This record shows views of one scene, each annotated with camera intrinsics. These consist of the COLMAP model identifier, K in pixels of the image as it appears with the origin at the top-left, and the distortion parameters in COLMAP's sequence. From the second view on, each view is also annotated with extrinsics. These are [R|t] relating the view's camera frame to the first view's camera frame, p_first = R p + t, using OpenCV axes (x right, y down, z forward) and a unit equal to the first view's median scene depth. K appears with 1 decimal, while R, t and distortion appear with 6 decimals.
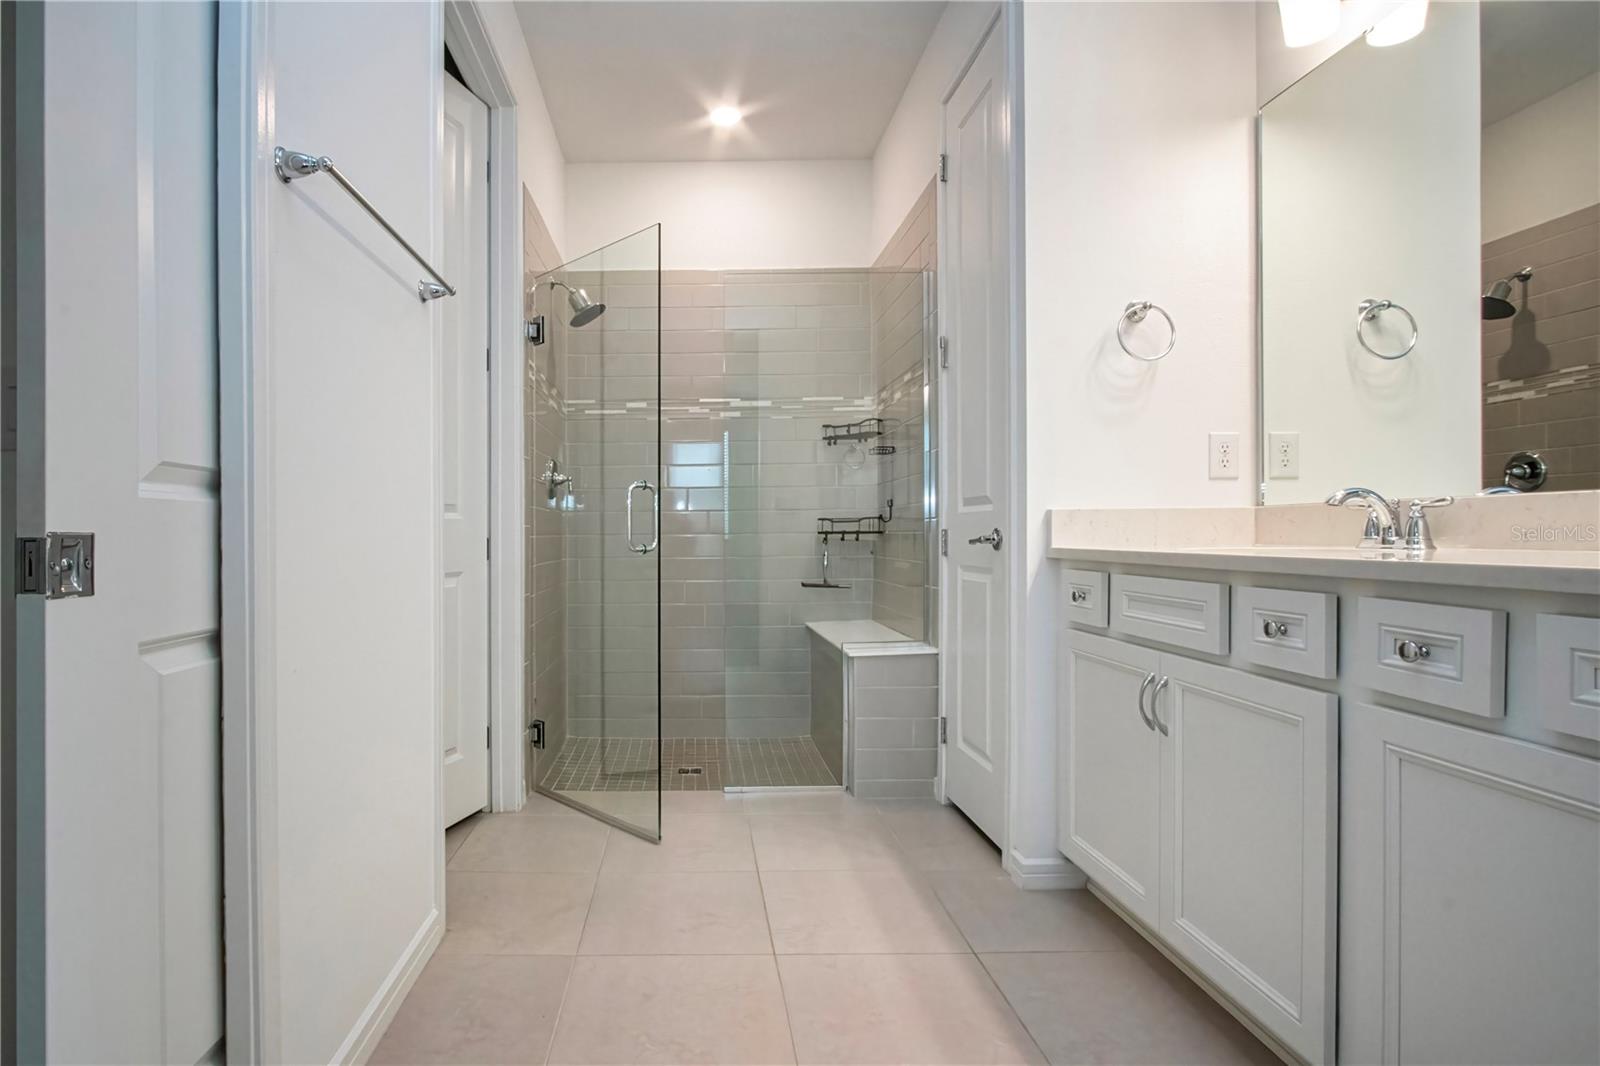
lens RADIAL K [[790.1, 0, 665.0], [0, 790.1, 533.6], [0, 0, 1]] dist [-0.013835, 0.000381]
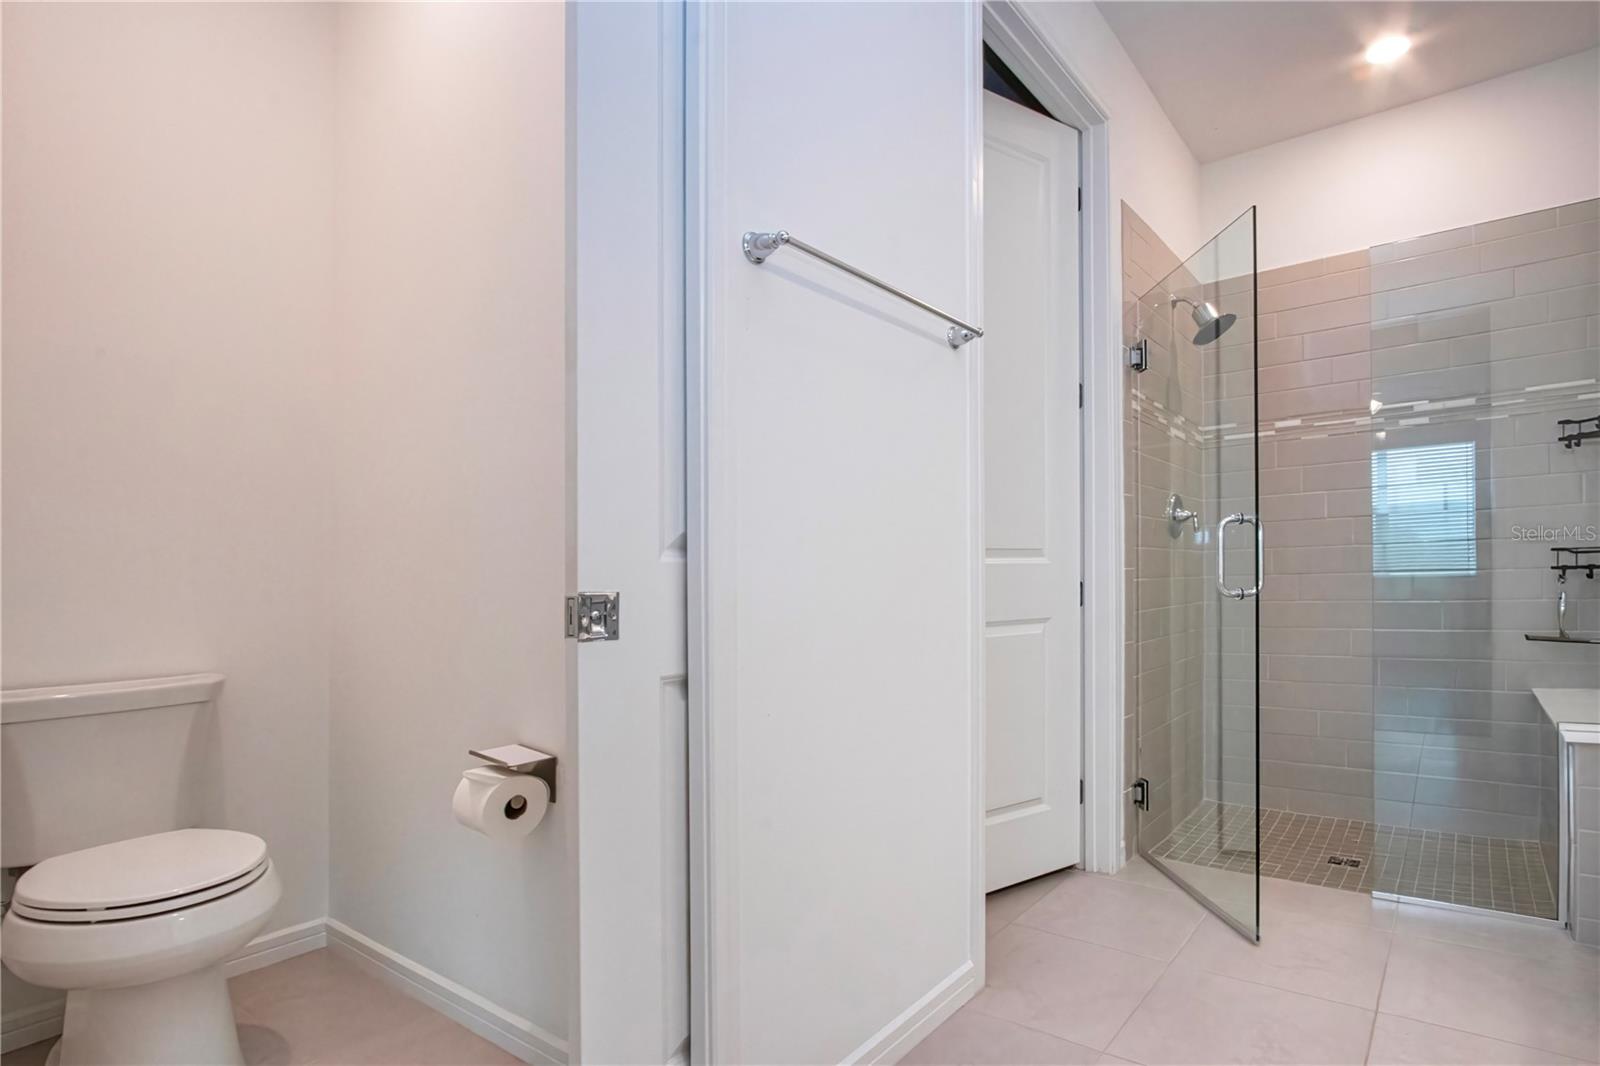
lens RADIAL K [[790.1, 0, 920.3], [0, 790.1, 576.3], [0, 0, 1]] dist [-0.013835, 0.000381]
pose [[0.840630, -0.015178, -0.541397, 0.129357], [0.017602, 0.999845, -0.000699, -0.004247], [0.541324, -0.008942, 0.840767, 0.091079]]
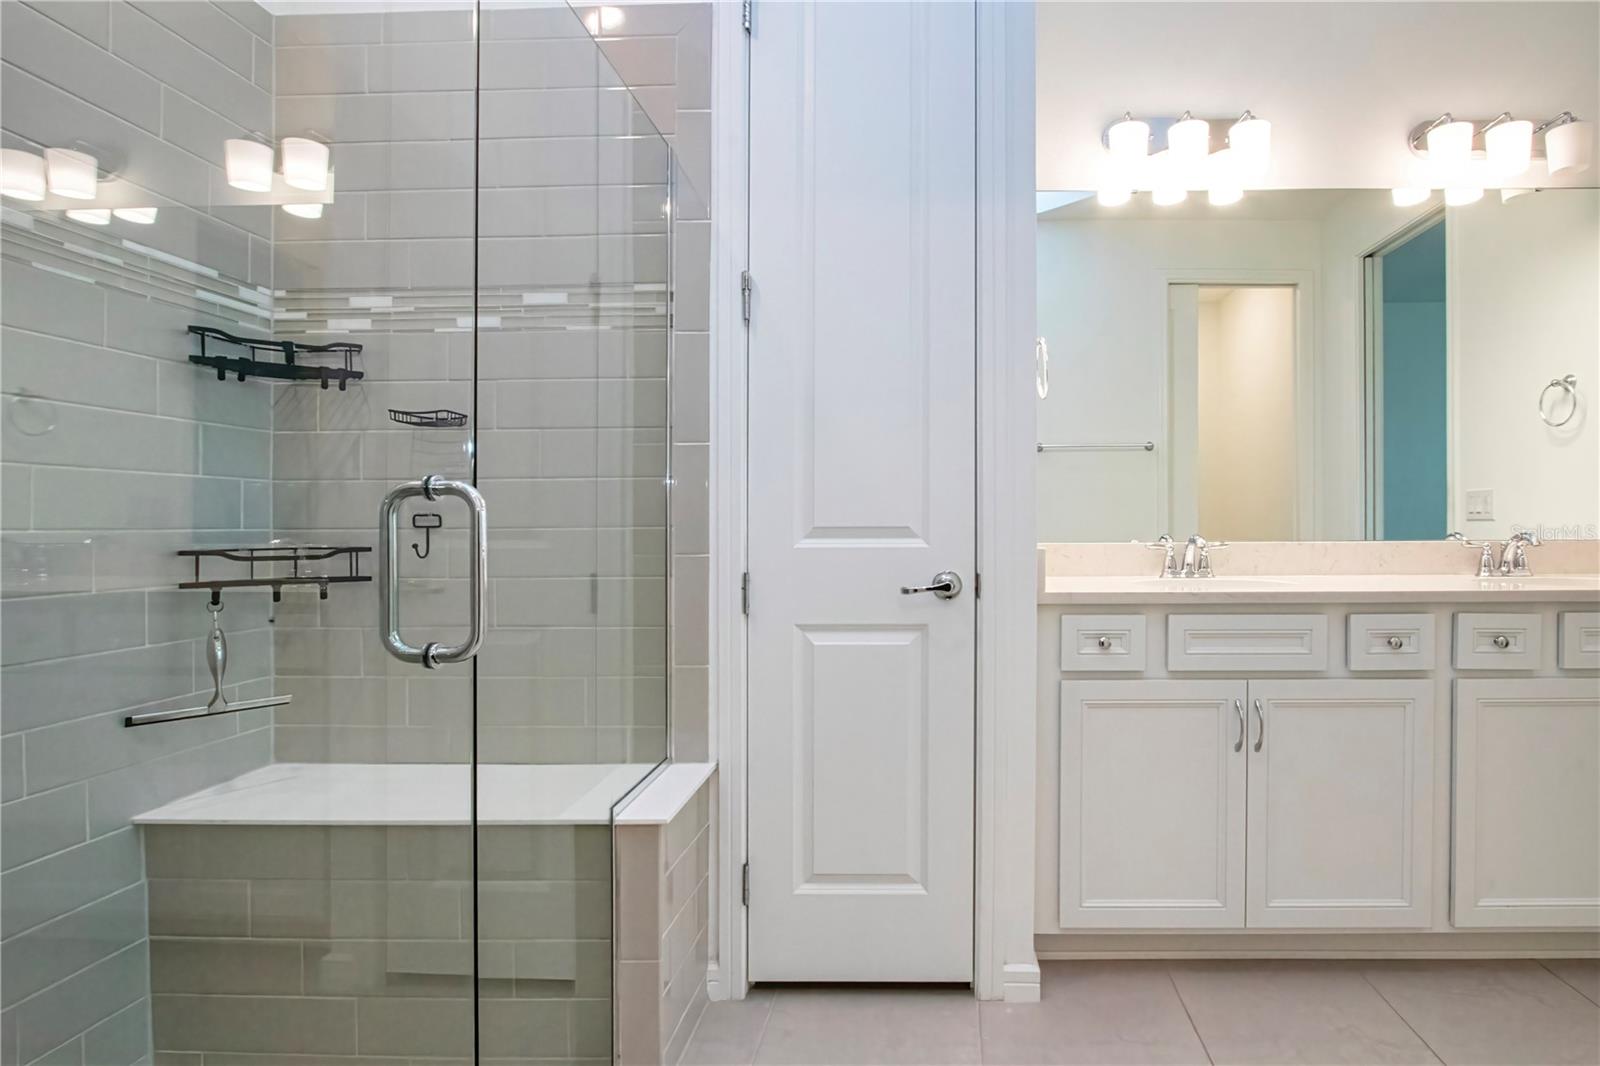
lens RADIAL K [[790.1, 0, 793.5], [0, 790.1, 530.8], [0, 0, 1]] dist [-0.013835, 0.000381]
pose [[0.016523, -0.007824, 0.999833, -0.287858], [0.006575, 0.999949, 0.007716, -0.043086], [-0.999842, 0.006446, 0.016574, 0.946945]]
